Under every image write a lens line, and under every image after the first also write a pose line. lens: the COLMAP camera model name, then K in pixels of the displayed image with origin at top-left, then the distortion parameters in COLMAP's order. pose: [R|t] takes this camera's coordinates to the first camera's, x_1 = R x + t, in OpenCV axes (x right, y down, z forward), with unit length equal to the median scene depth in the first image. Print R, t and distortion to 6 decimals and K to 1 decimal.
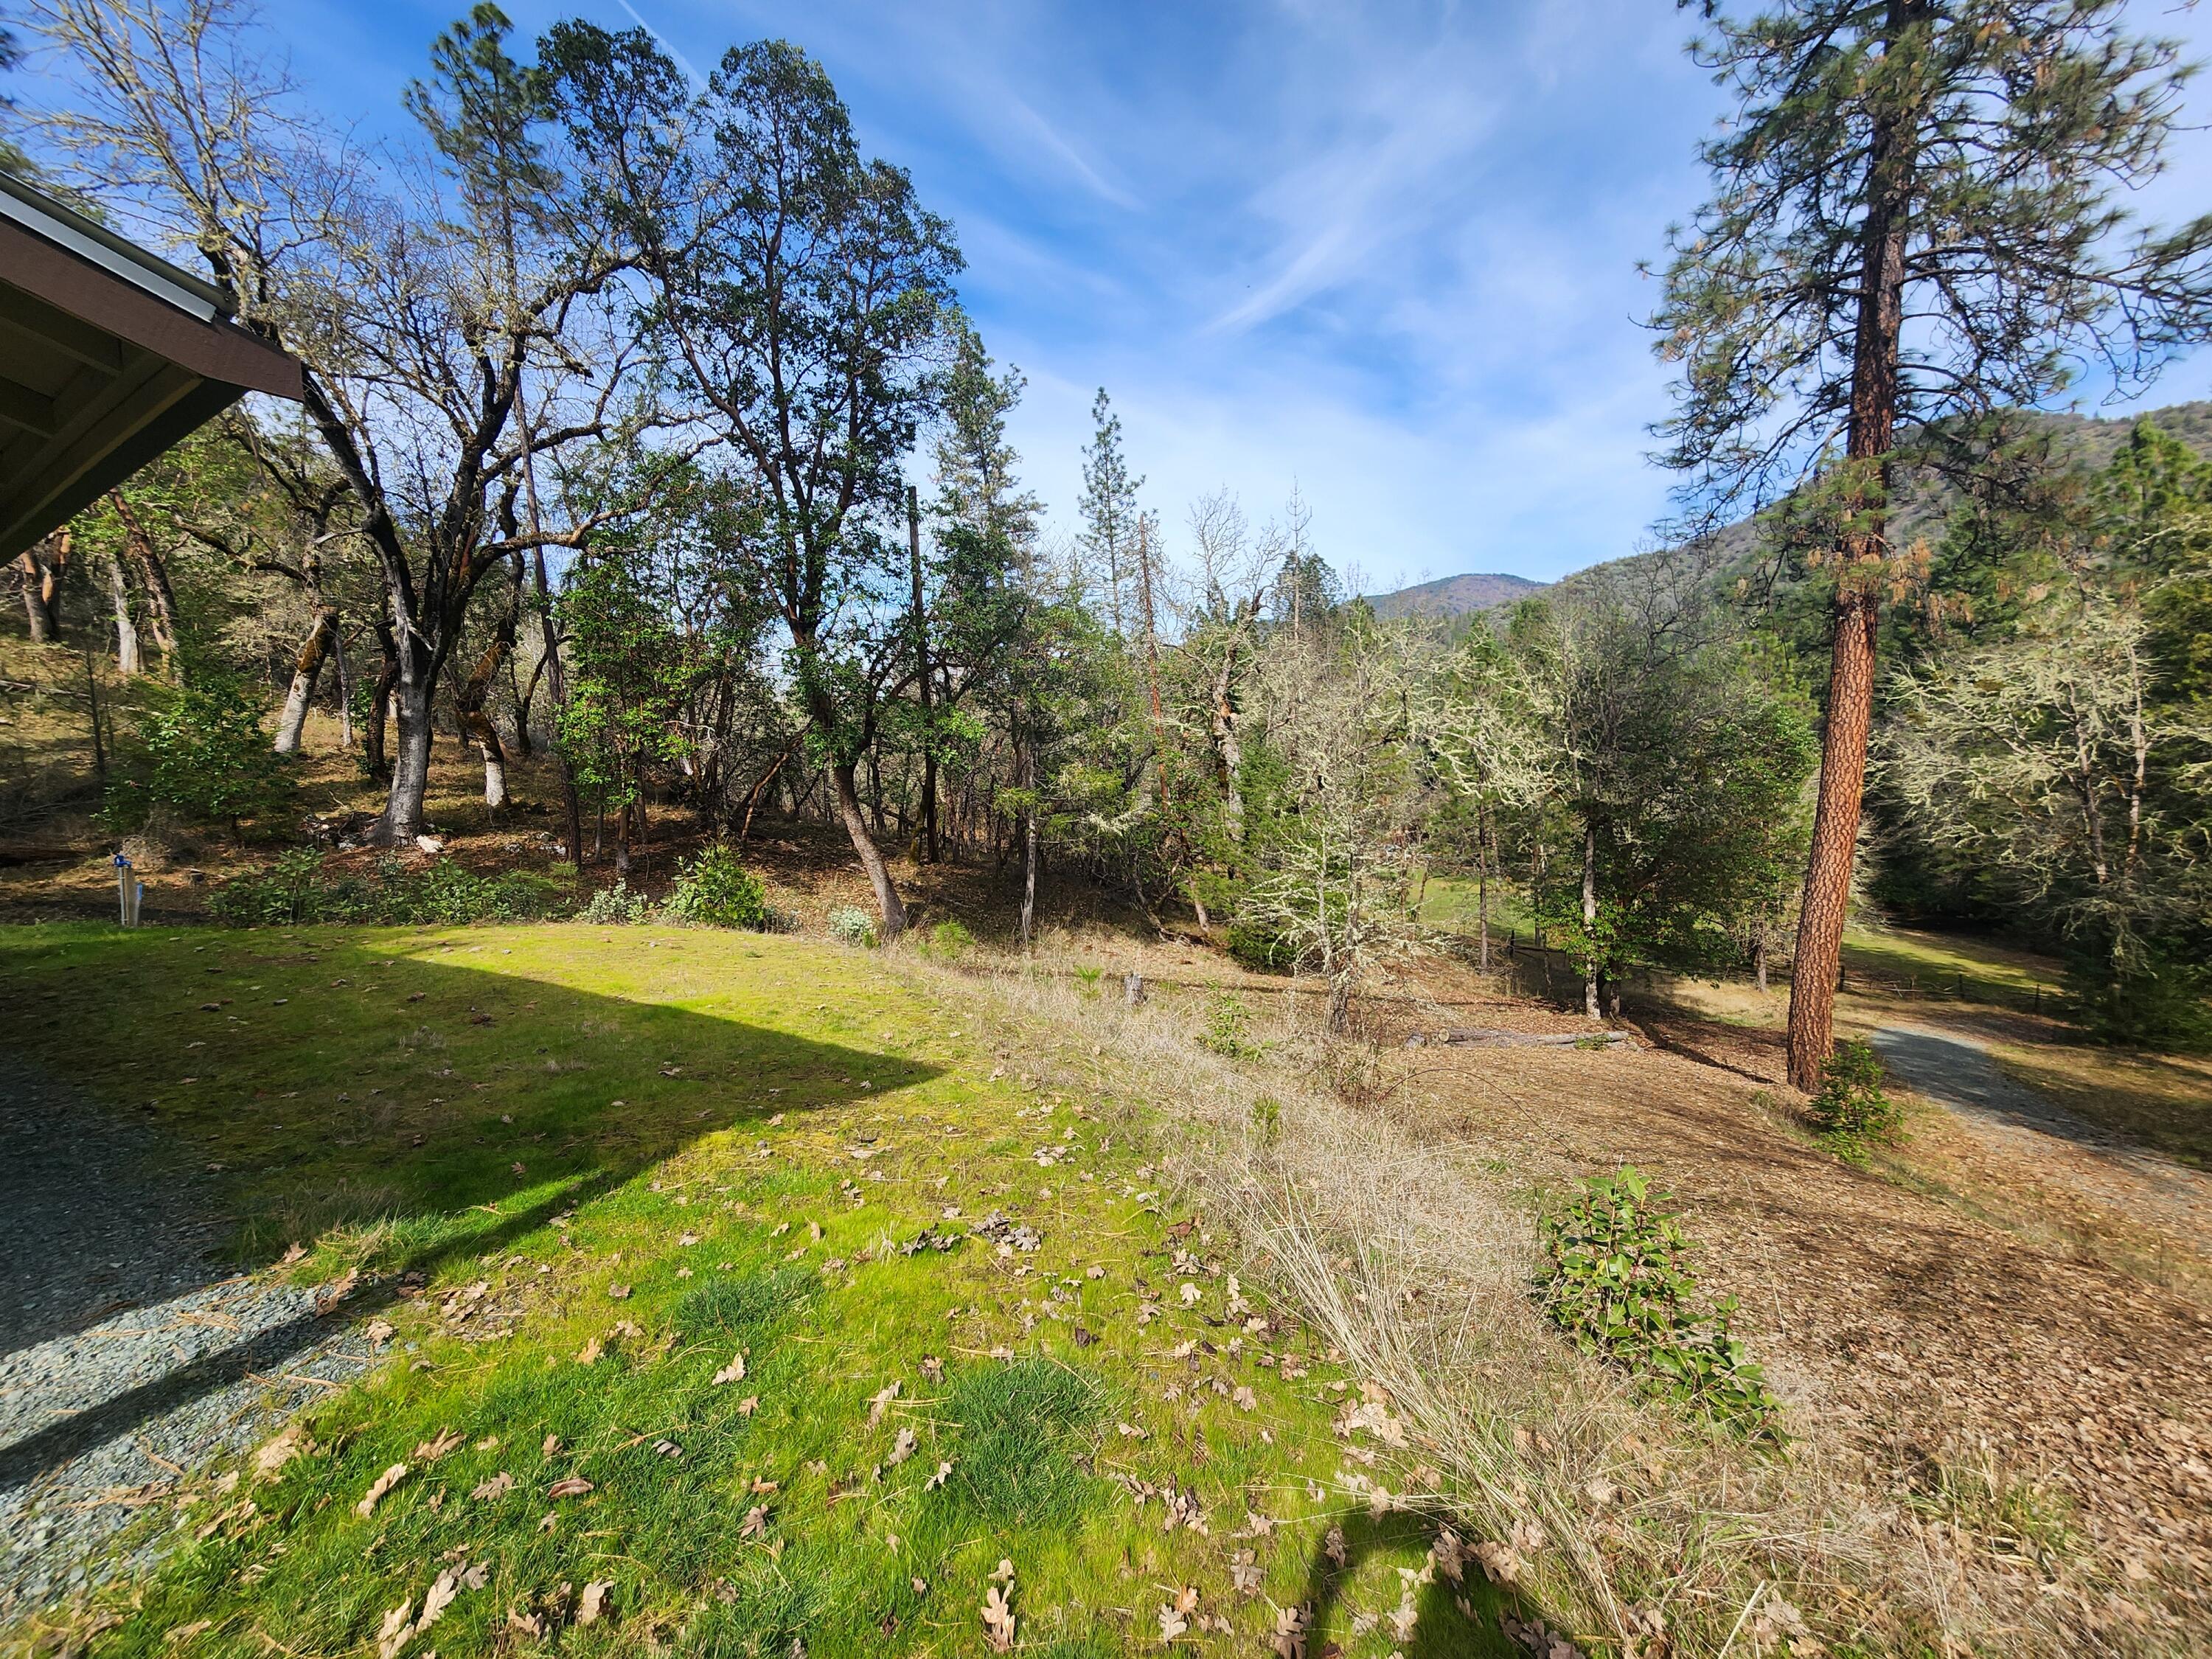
lens RADIAL K [[911.8, 0, 1107.3], [0, 911.8, 805.5], [0, 0, 1]] dist [0.000336, -0.000083]
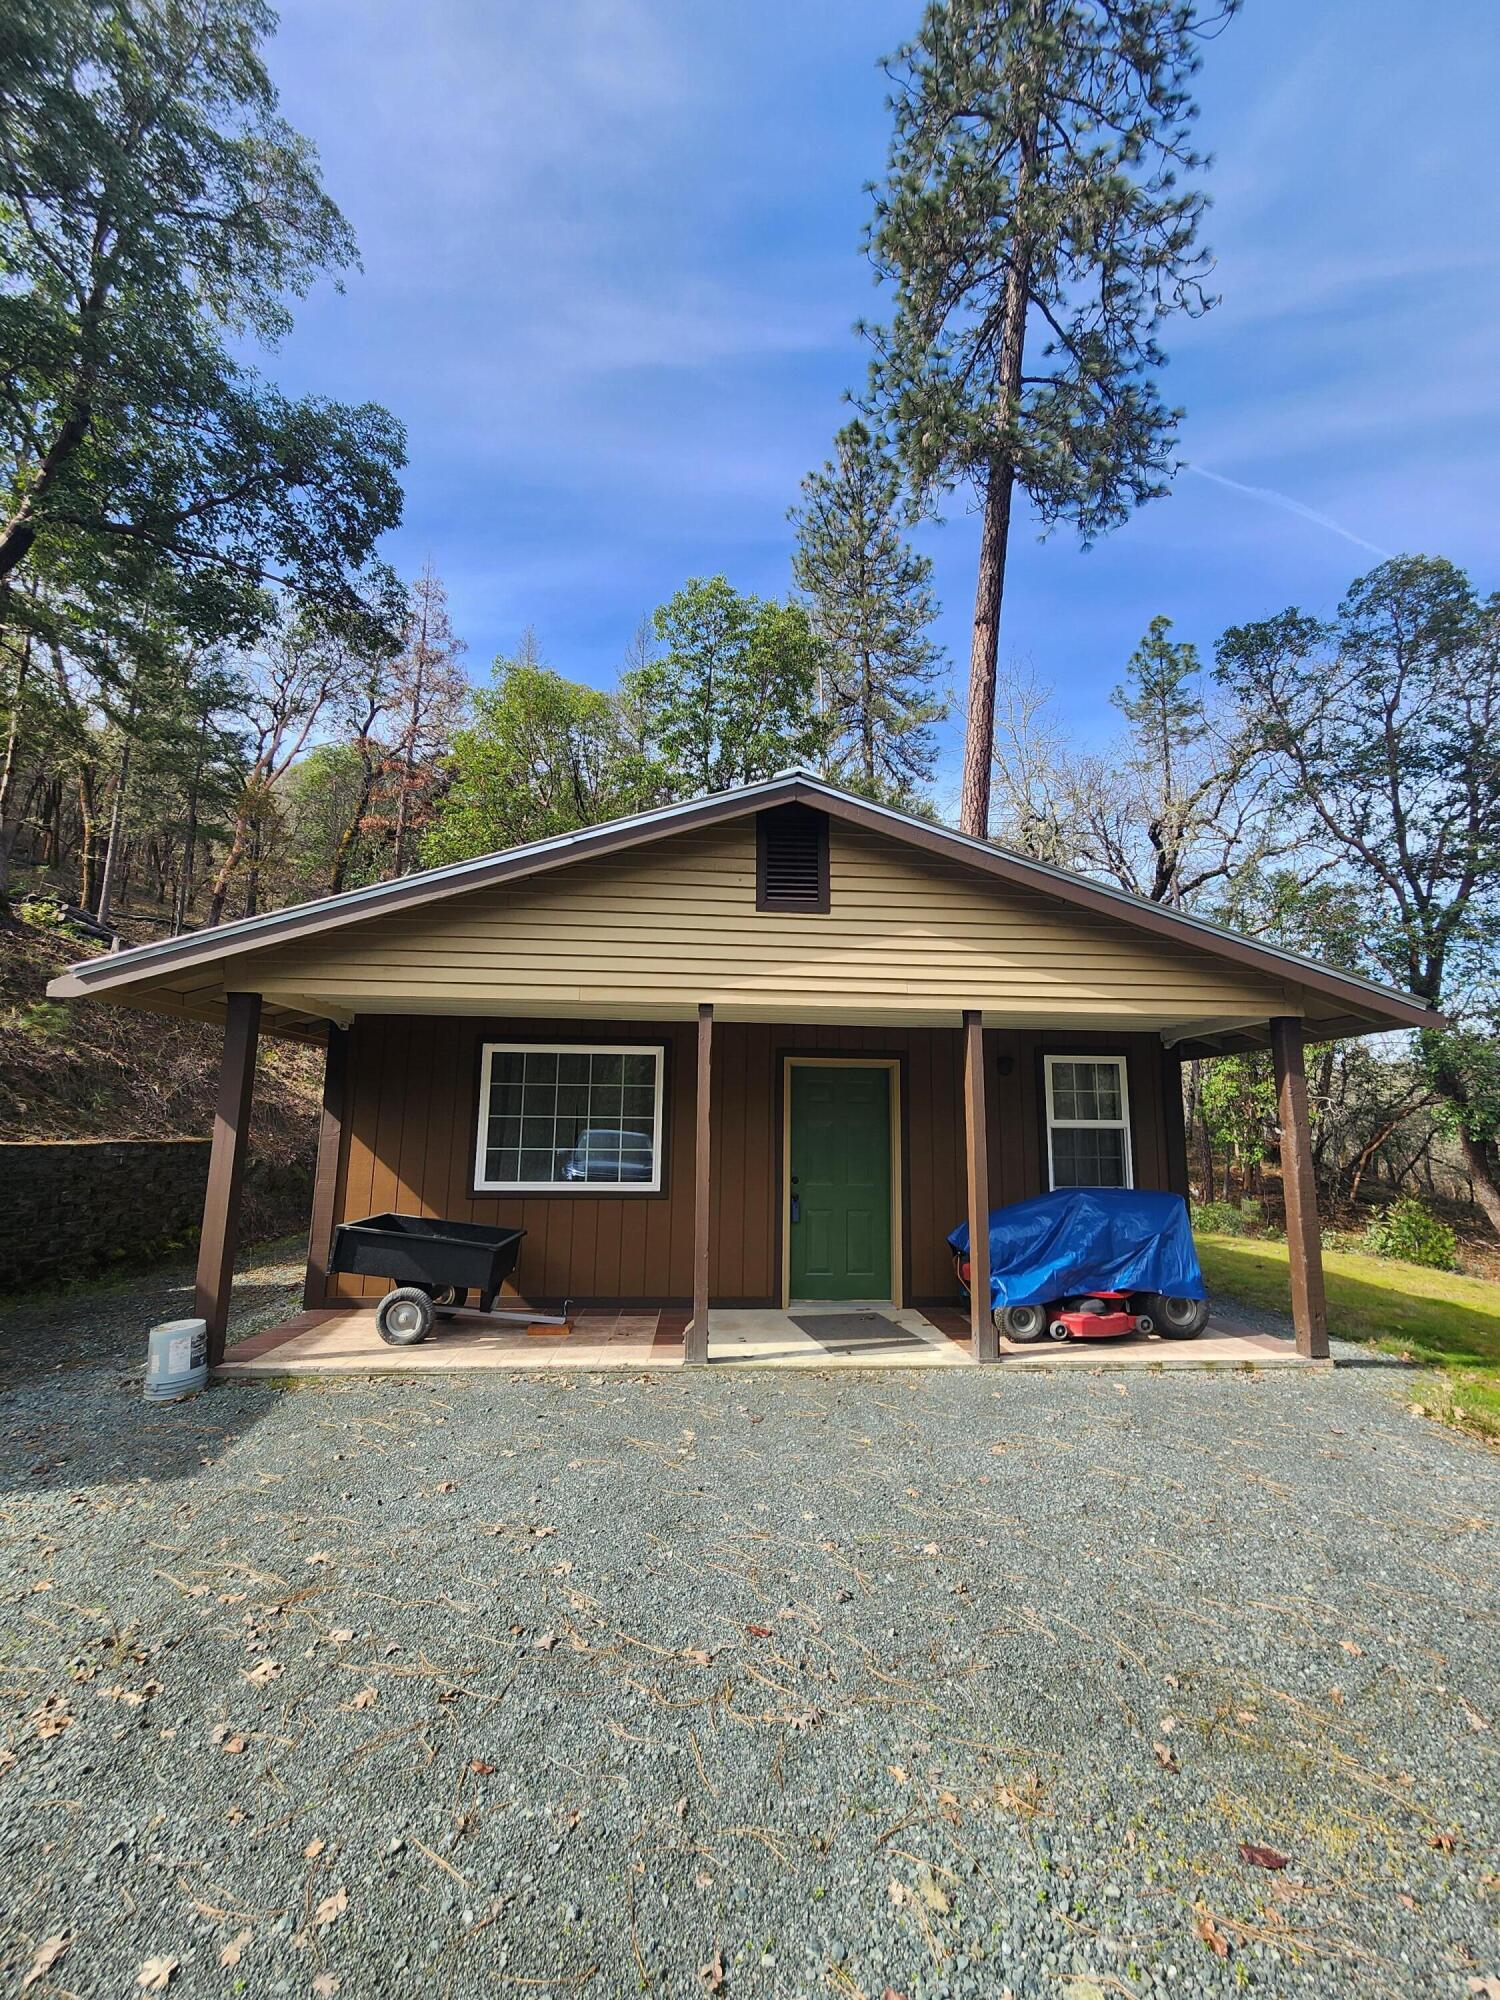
lens RADIAL K [[824.4, 0, 784.1], [0, 824.4, 1003.5], [0, 0, 1]] dist [0.000336, -0.000083]
pose [[0.595003, -0.073300, -0.800374, 0.001294], [-0.078447, 0.985781, -0.148599, 0.005624], [0.799886, 0.151204, 0.580792, -0.205304]]
